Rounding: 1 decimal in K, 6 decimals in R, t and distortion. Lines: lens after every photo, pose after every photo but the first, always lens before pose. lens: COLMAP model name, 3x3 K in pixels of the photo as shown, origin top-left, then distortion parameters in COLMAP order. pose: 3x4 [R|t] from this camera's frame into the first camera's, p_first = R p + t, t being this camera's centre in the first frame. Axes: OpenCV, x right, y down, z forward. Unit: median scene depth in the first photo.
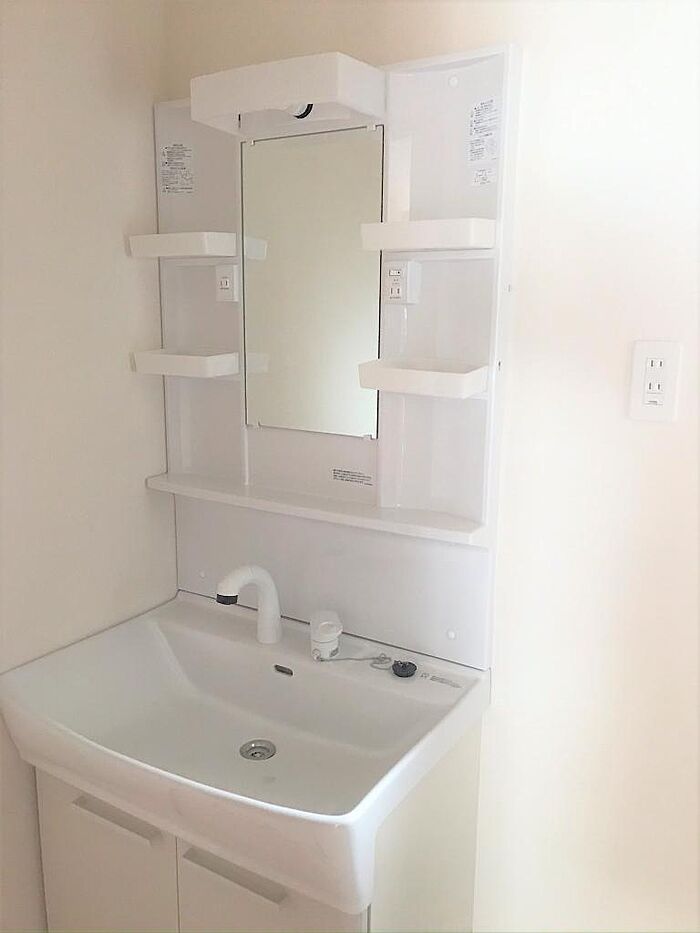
lens RADIAL K [[770.9, 0, 351.3], [0, 770.9, 467.5], [0, 0, 1]] dist [0.012970, -0.010560]
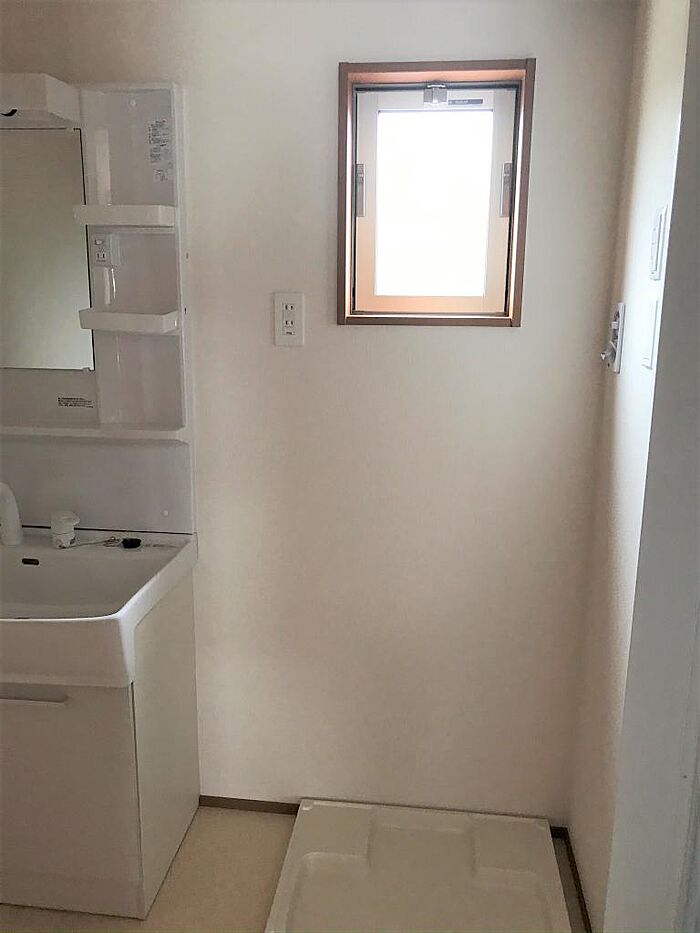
lens RADIAL K [[770.9, 0, 350.3], [0, 770.9, 464.4], [0, 0, 1]] dist [0.012970, -0.010560]
pose [[0.903990, -0.088618, 0.418268, -0.147985], [0.080248, 0.996066, 0.037596, 0.116238], [-0.419954, -0.000421, 0.907545, -0.399753]]
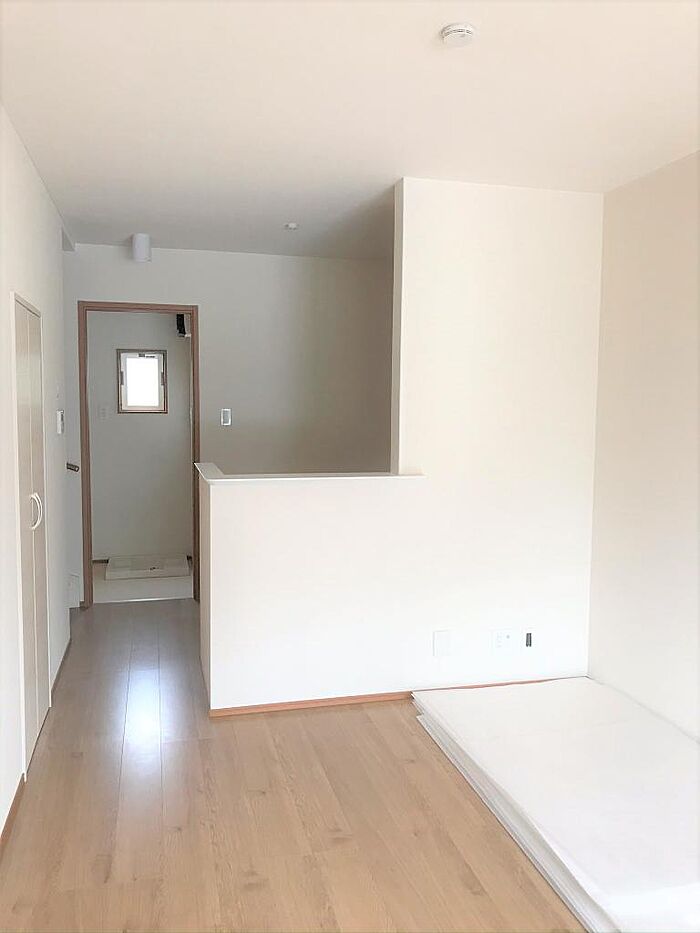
lens RADIAL K [[770.9, 0, 349.1], [0, 770.9, 465.0], [0, 0, 1]] dist [0.012970, -0.010560]
pose [[0.711878, -0.063175, 0.699456, -2.001023], [0.137025, 0.989300, -0.050104, 0.696378], [-0.688806, 0.131511, 0.712918, -3.663754]]
